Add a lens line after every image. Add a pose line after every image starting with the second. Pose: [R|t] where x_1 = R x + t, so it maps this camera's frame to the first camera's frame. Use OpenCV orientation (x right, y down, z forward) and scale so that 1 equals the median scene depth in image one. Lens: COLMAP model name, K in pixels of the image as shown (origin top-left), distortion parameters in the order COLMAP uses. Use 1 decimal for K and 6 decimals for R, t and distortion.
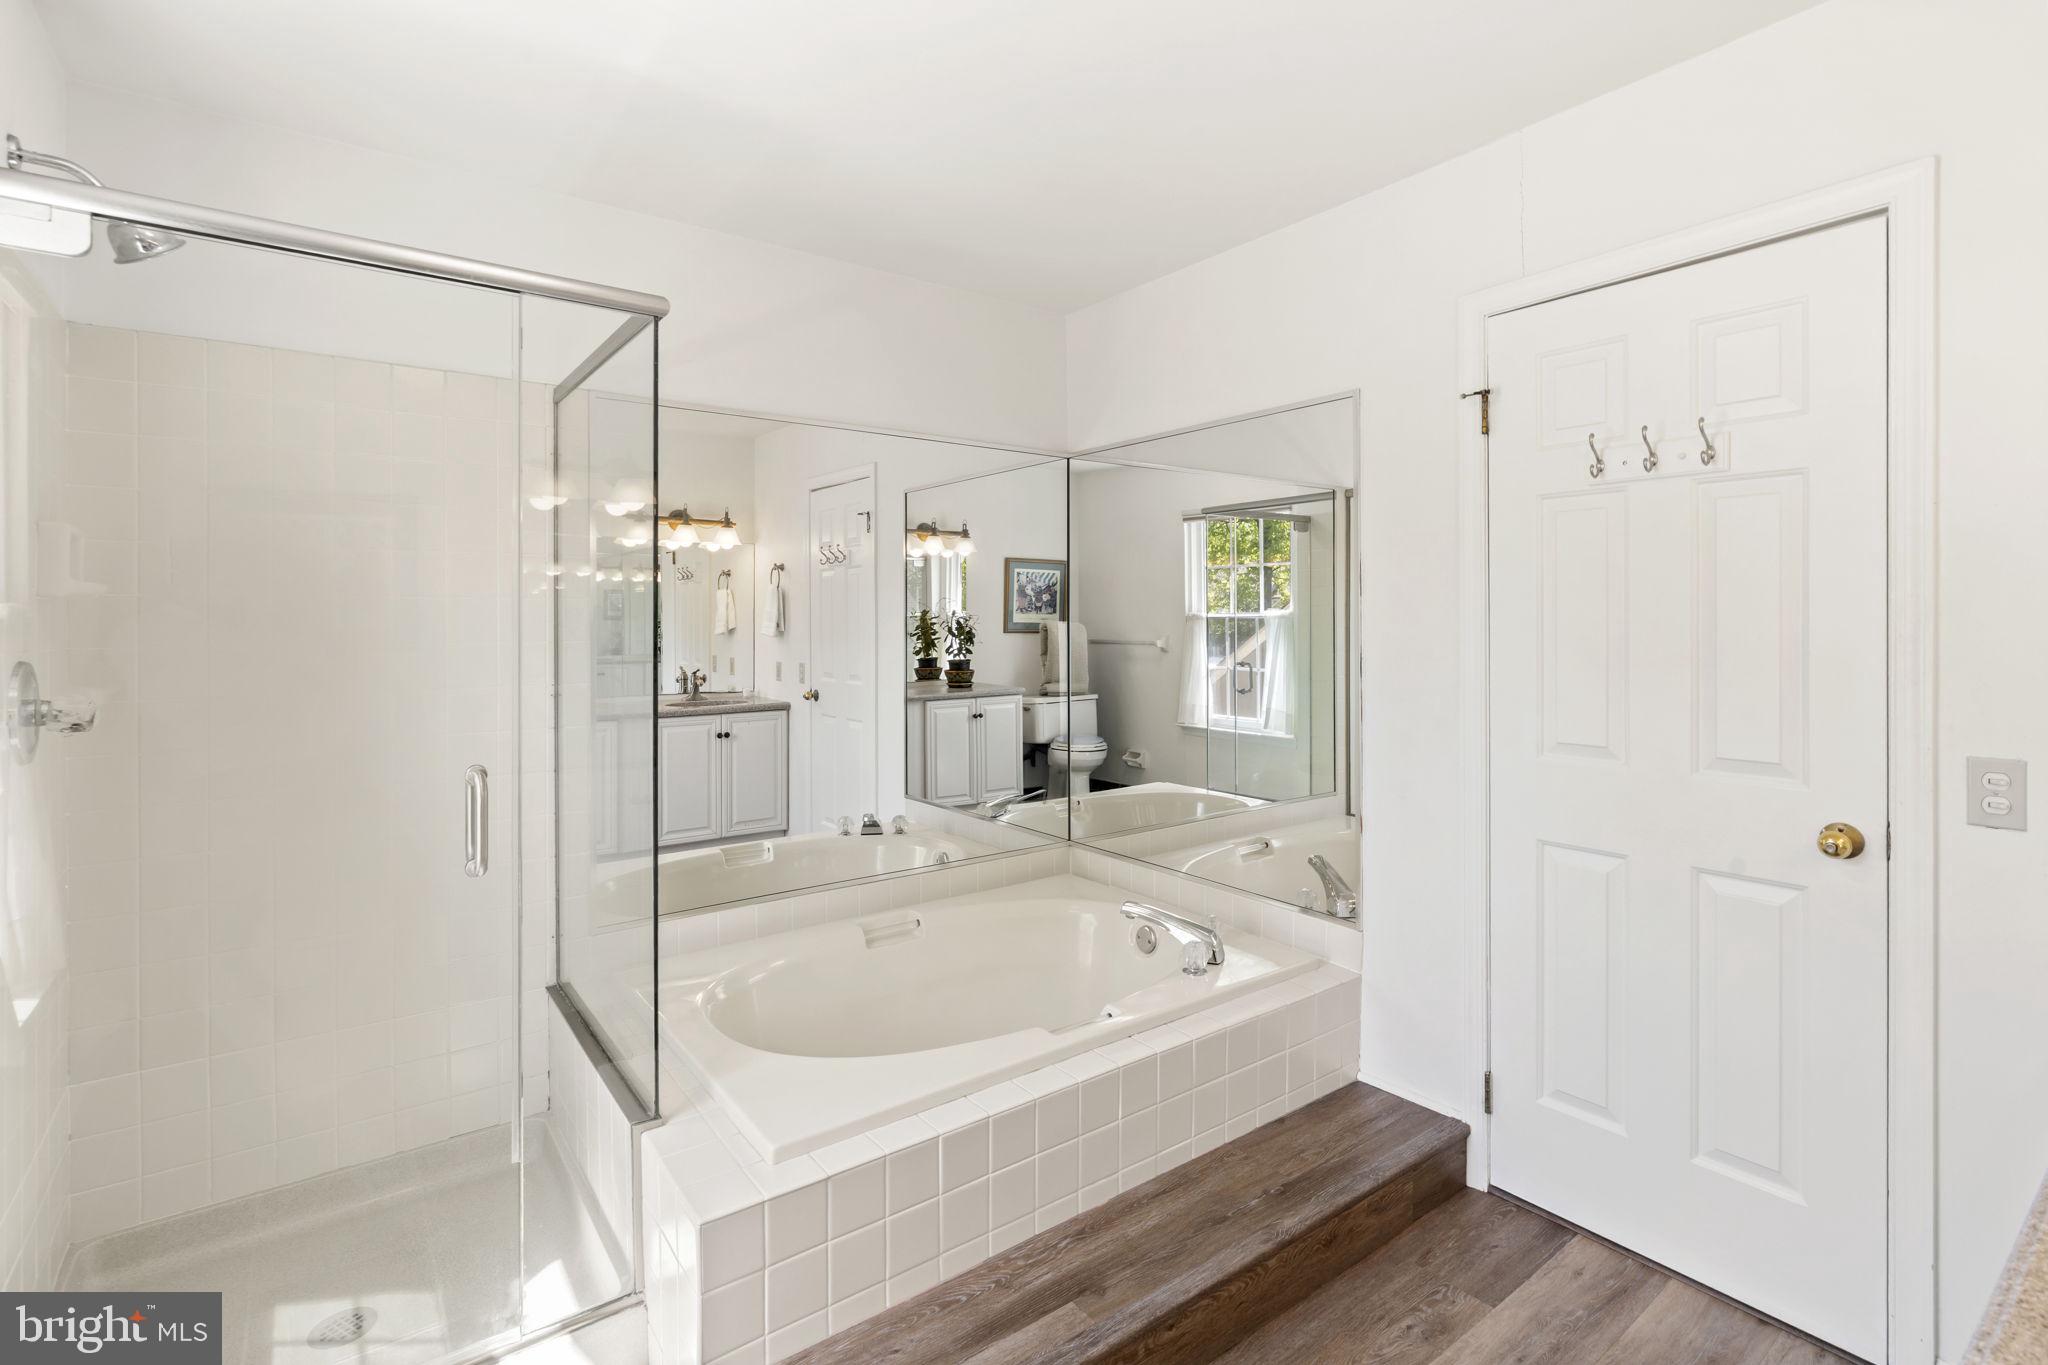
lens RADIAL K [[929.0, 0, 1029.4], [0, 929.0, 655.3], [0, 0, 1]] dist [-0.001931, -0.000162]
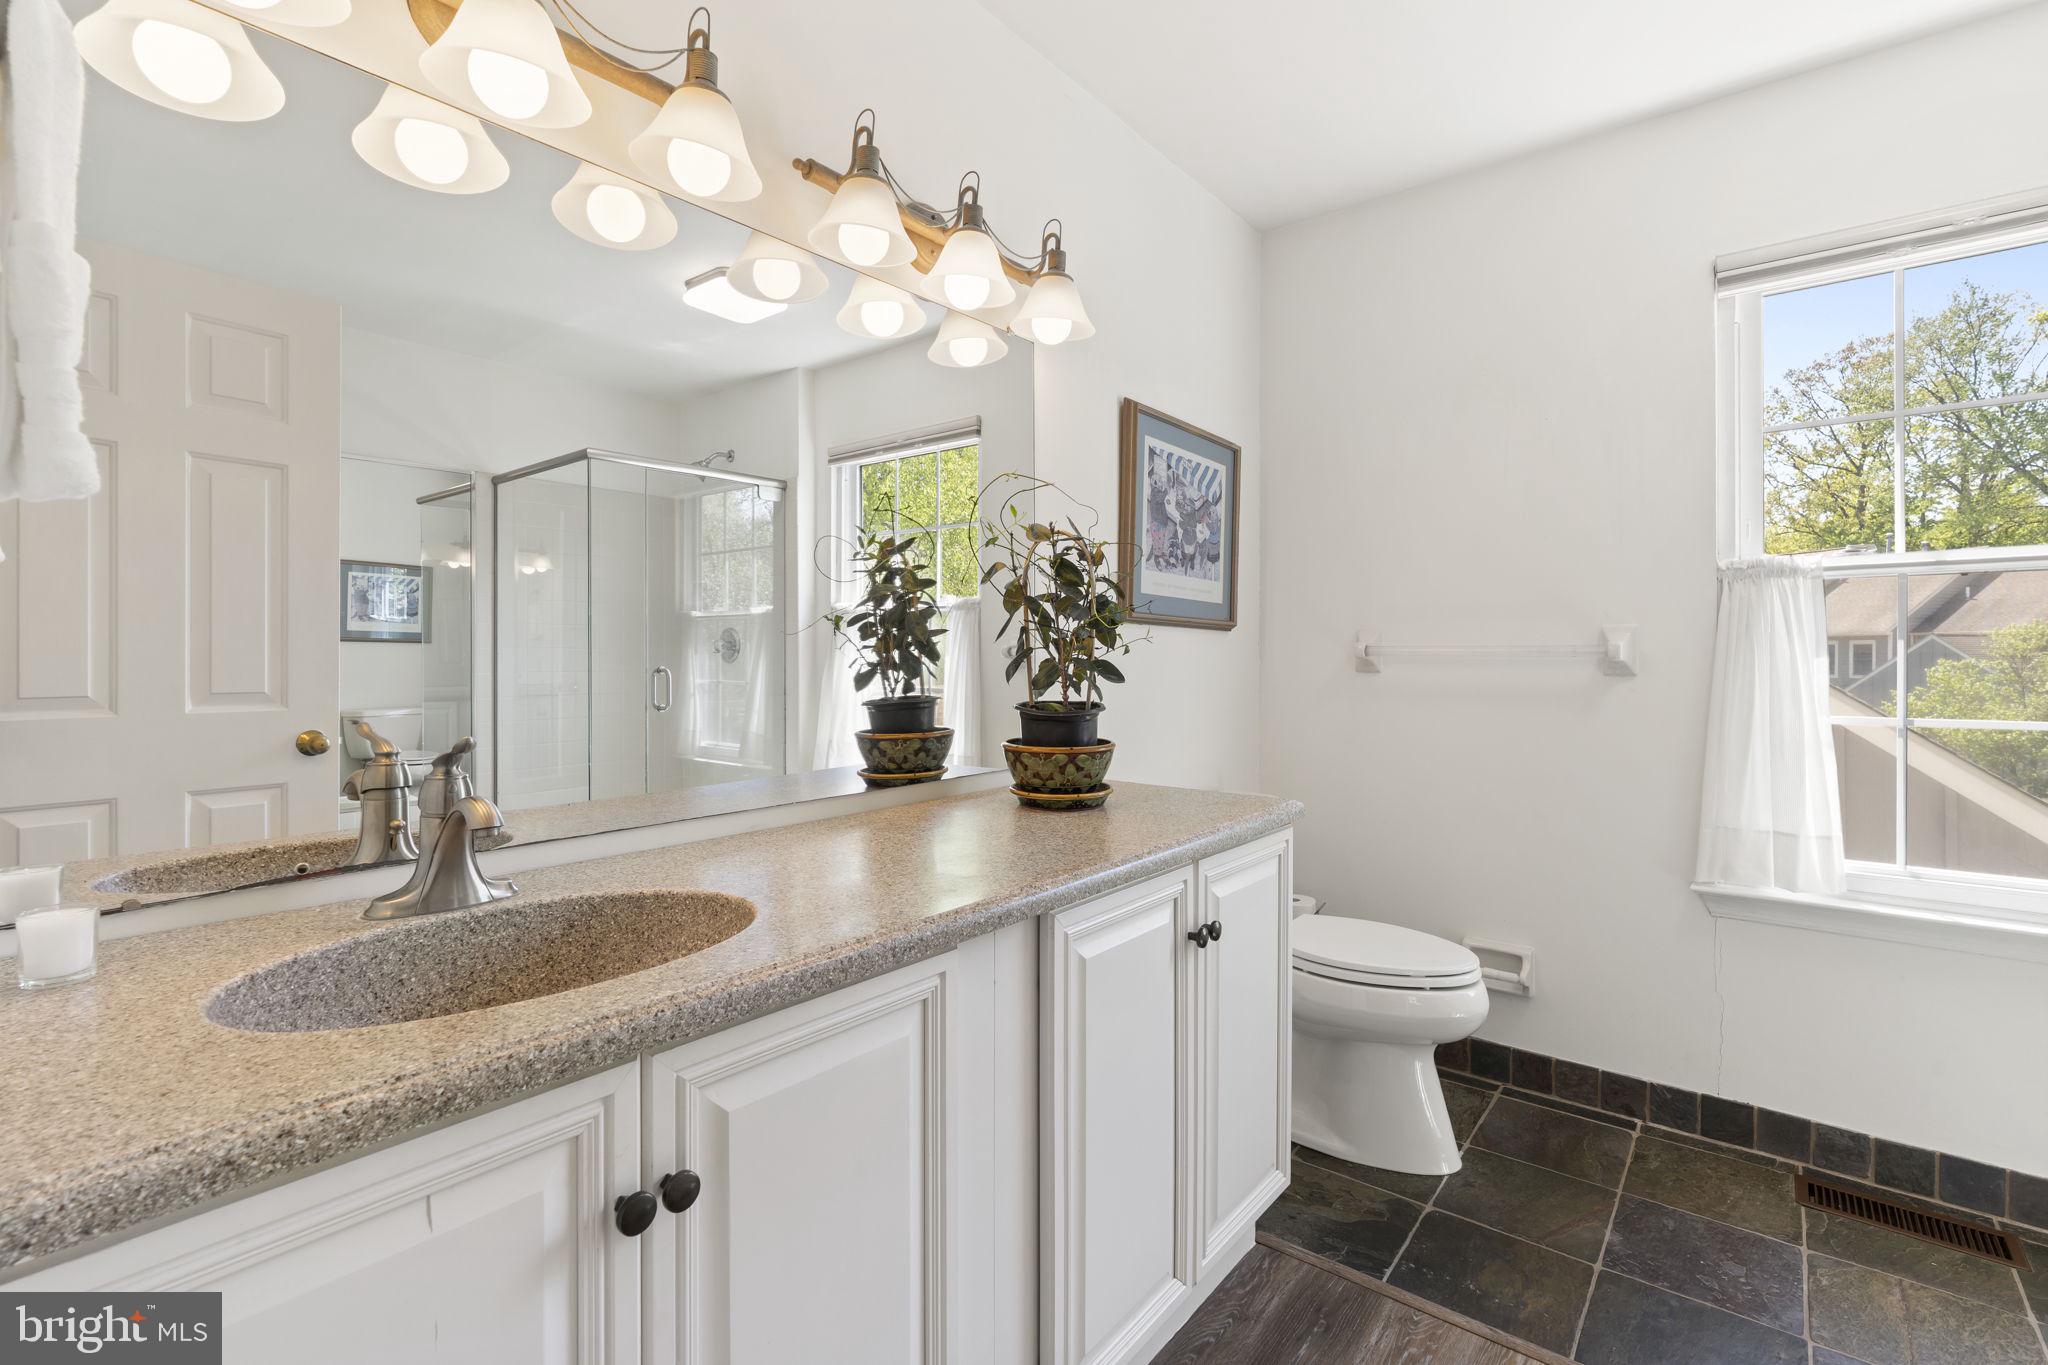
lens RADIAL K [[929.0, 0, 1029.4], [0, 929.0, 655.3], [0, 0, 1]] dist [-0.001931, -0.000162]
pose [[0.970754, 0.006066, 0.239998, -0.141293], [0.005902, 0.998776, -0.049118, 0.004107], [-0.240002, 0.049098, 0.969530, 0.693446]]
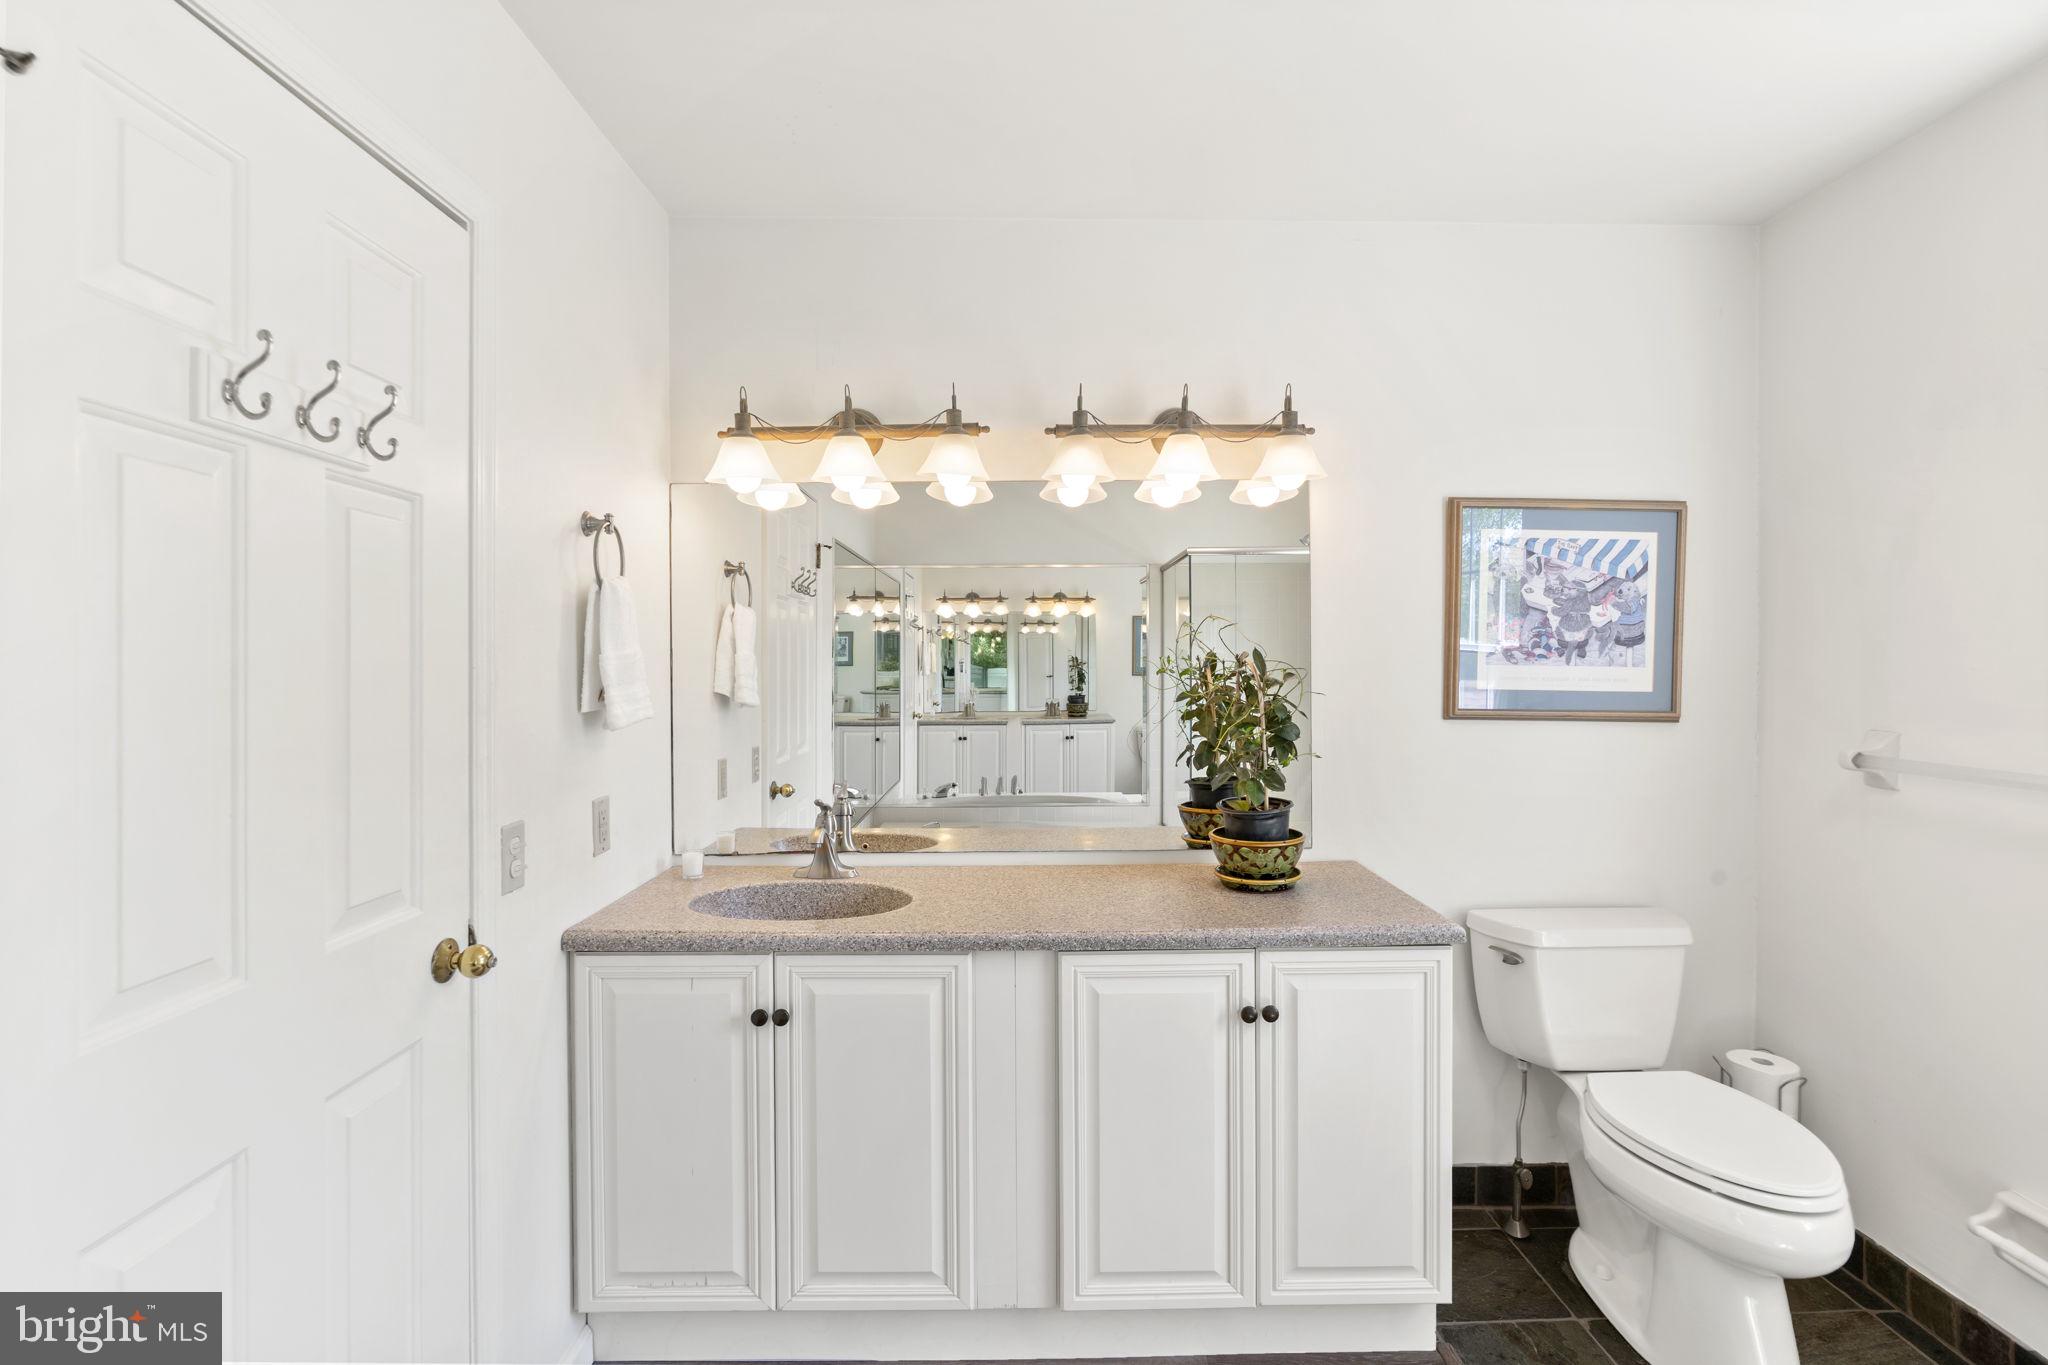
lens RADIAL K [[929.0, 0, 1029.4], [0, 929.0, 655.3], [0, 0, 1]] dist [-0.001931, -0.000162]
pose [[0.805985, 0.000991, -0.591935, 0.051469], [-0.033534, 0.998469, -0.043988, -0.027759], [0.590985, 0.055303, 0.804784, 0.644625]]
